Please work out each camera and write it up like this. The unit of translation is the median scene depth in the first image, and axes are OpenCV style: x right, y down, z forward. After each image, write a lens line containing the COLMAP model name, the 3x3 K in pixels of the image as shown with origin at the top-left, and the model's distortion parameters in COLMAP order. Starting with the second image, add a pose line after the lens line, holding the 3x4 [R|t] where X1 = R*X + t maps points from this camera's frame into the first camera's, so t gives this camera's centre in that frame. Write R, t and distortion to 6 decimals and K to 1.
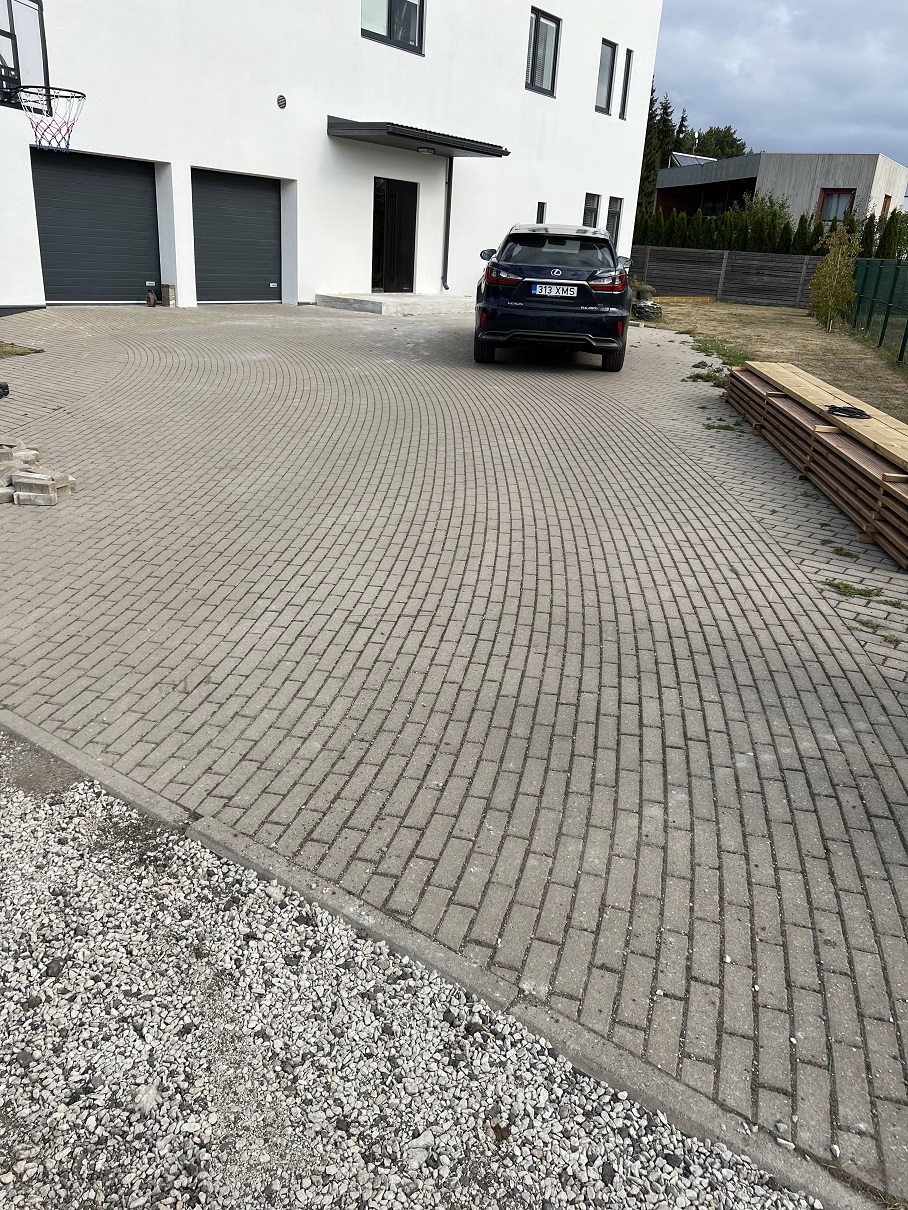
lens RADIAL K [[891.5, 0, 454.0], [0, 891.5, 605.0], [0, 0, 1]] dist [0.025743, -0.053394]
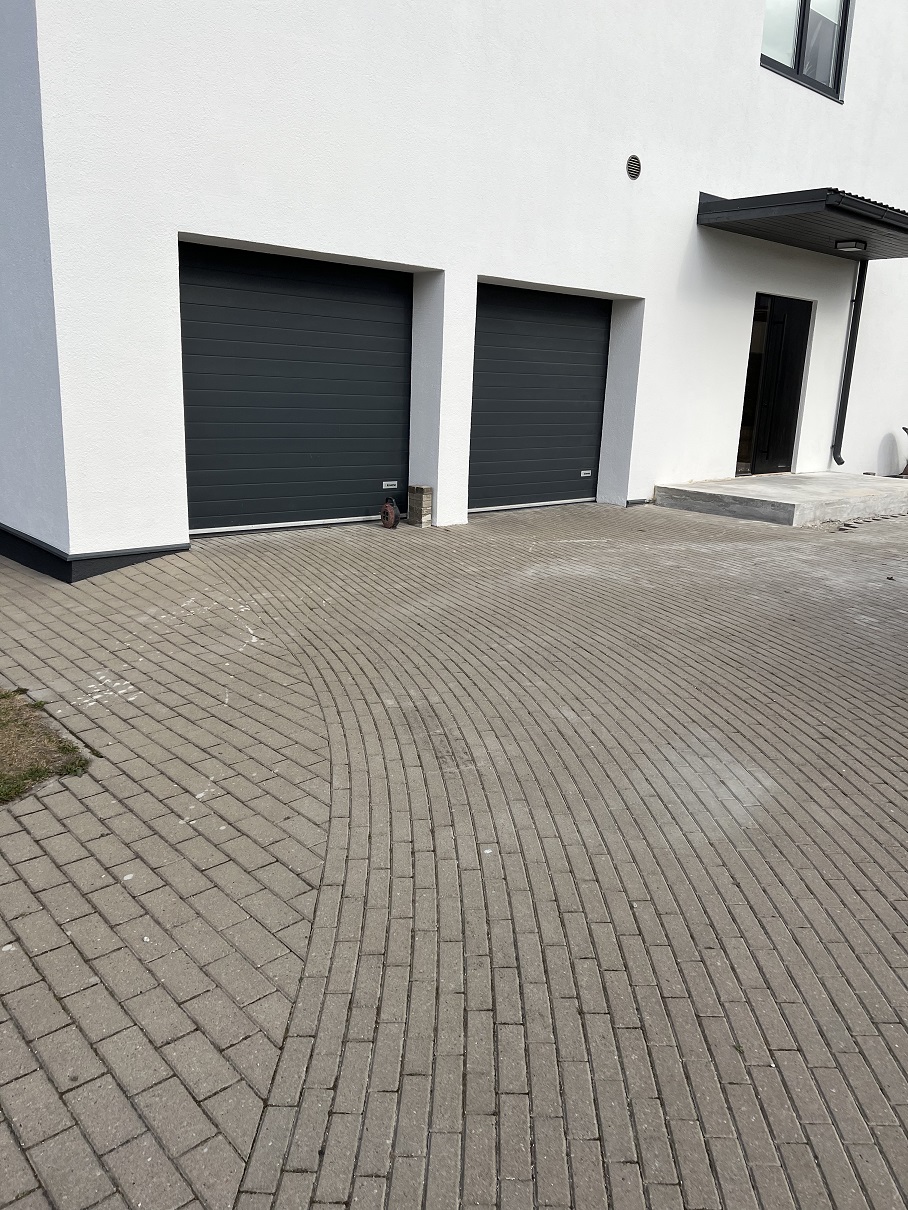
lens RADIAL K [[891.5, 0, 454.0], [0, 891.5, 605.0], [0, 0, 1]] dist [0.025743, -0.053394]
pose [[0.975865, 0.022999, -0.217162, -0.175868], [-0.054044, 0.988939, -0.138125, -0.207961], [0.211583, 0.146528, 0.966314, 0.476989]]
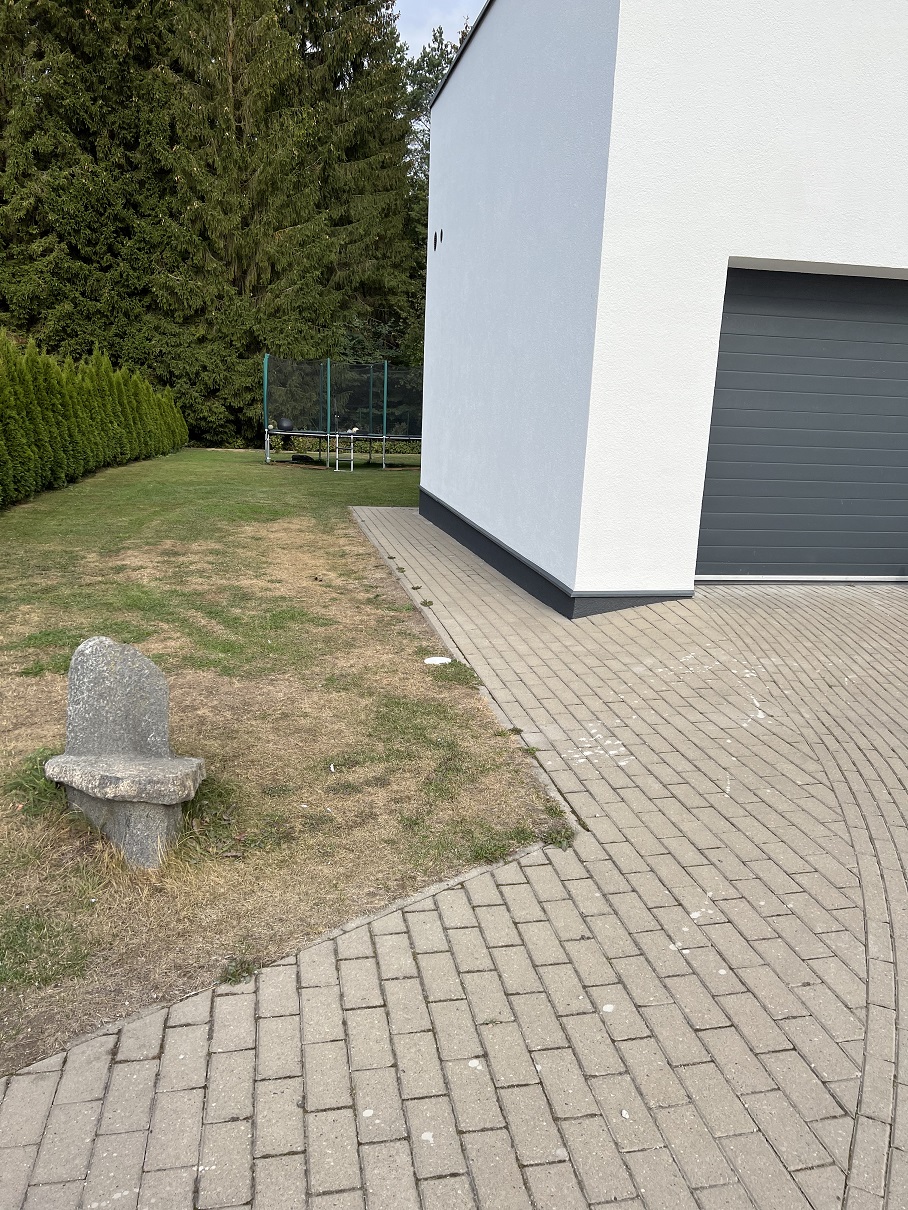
lens RADIAL K [[897.8, 0, 454.0], [0, 897.8, 605.0], [0, 0, 1]] dist [0.040453, -0.001117]
pose [[0.728733, 0.122830, -0.673692, -0.196858], [-0.248360, 0.964207, -0.092853, -0.218043], [0.638173, 0.234984, 0.733156, 0.495353]]
